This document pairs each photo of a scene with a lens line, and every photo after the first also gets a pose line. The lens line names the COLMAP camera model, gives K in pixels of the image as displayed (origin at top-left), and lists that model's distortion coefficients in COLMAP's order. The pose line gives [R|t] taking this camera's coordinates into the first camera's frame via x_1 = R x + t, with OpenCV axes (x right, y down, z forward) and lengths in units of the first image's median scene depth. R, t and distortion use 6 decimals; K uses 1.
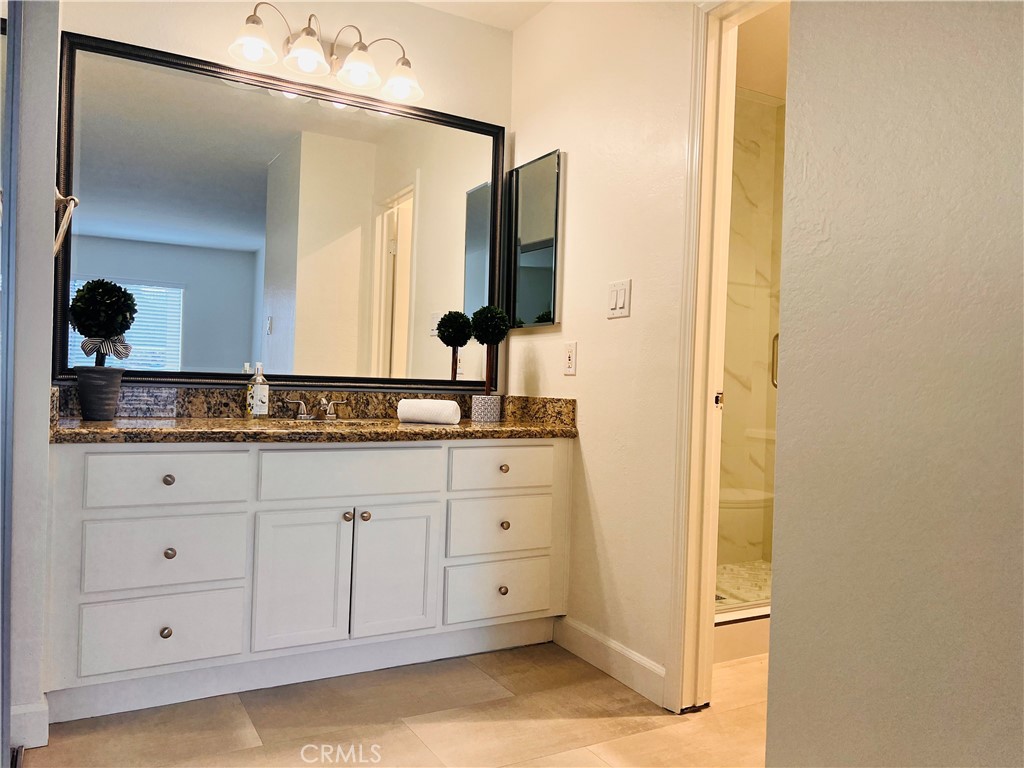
lens RADIAL K [[769.6, 0, 518.1], [0, 769.6, 386.8], [0, 0, 1]] dist [0.063926, -0.072733]
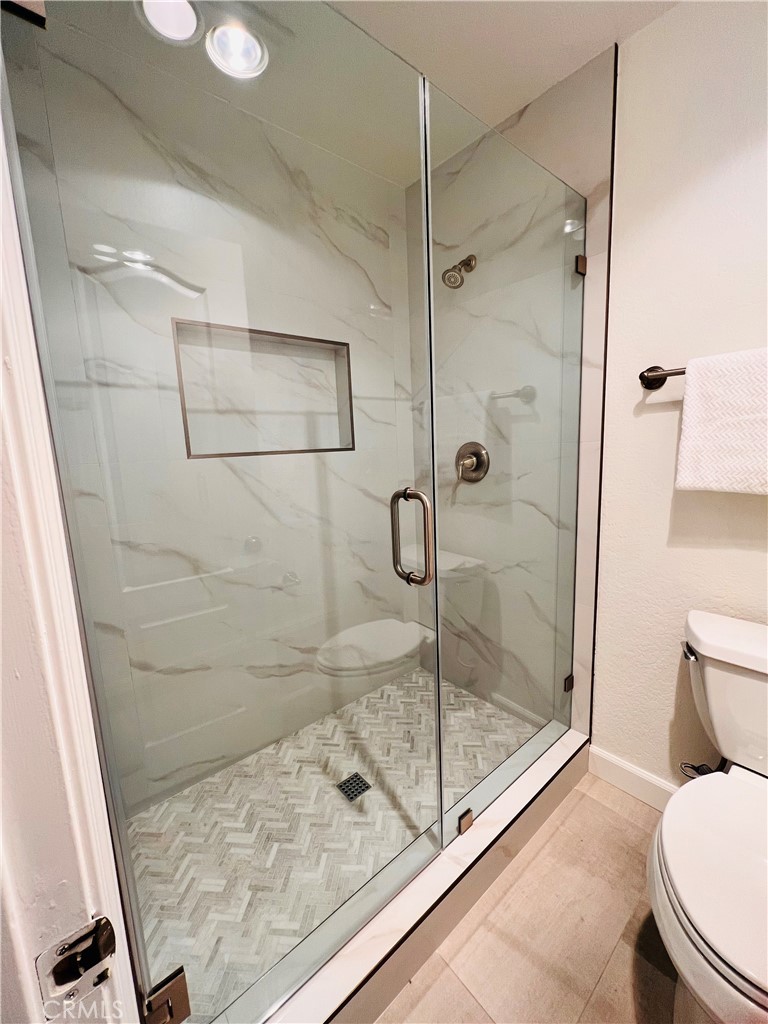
lens RADIAL K [[411.0, 0, 387.9], [0, 411.0, 510.4], [0, 0, 1]] dist [-0.000596, 0.000186]
pose [[0.980653, -0.099335, 0.168681, 0.307701], [0.071636, 0.984019, 0.163015, -0.122481], [-0.182178, -0.147778, 0.972097, 0.771468]]
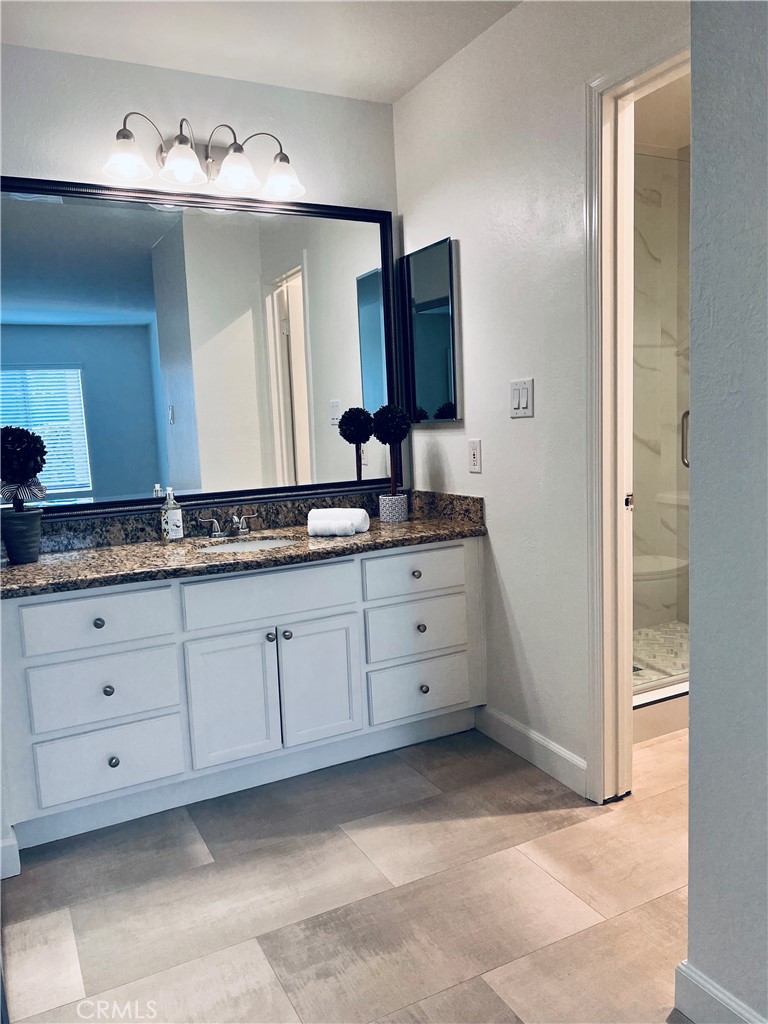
lens RADIAL K [[769.6, 0, 387.4], [0, 769.6, 516.8], [0, 0, 1]] dist [0.063926, -0.072733]
pose [[0.996192, -0.070809, -0.050868, 0.000093], [0.076539, 0.989659, 0.121310, -0.095488], [0.041752, -0.124741, 0.991310, 0.000015]]
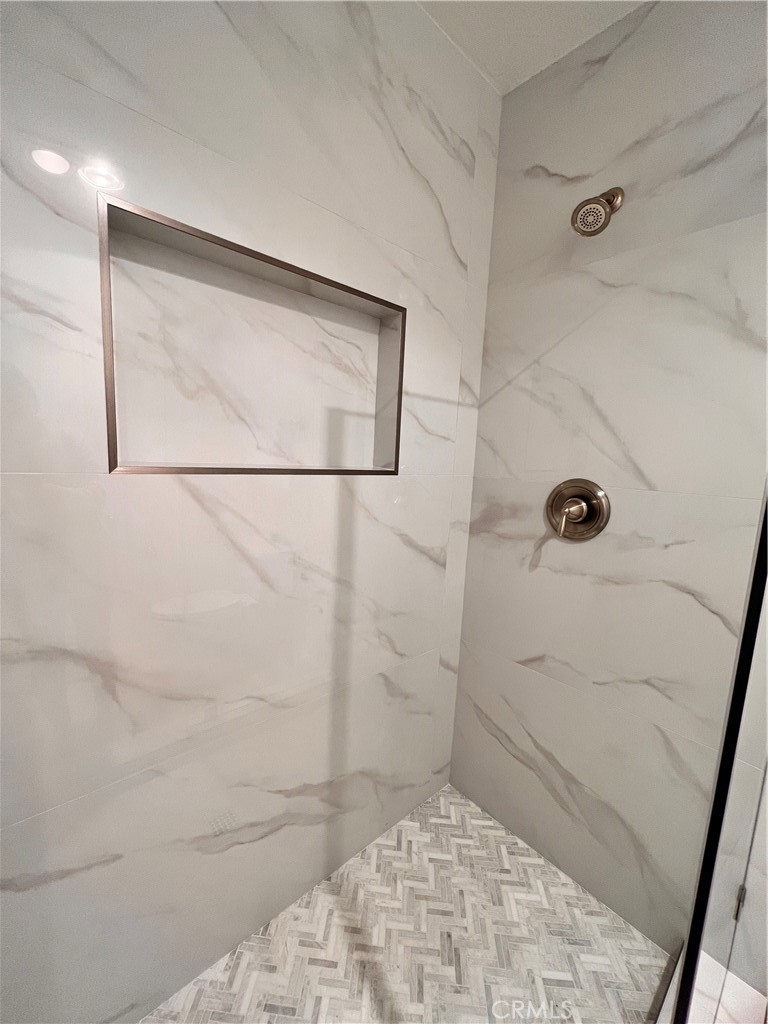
lens RADIAL K [[411.0, 0, 386.7], [0, 411.0, 509.6], [0, 0, 1]] dist [-0.000596, 0.000186]
pose [[0.977854, -0.009969, 0.209049, 0.274144], [-0.019559, 0.990140, 0.138709, -0.137707], [-0.208371, -0.139726, 0.968018, 1.036613]]
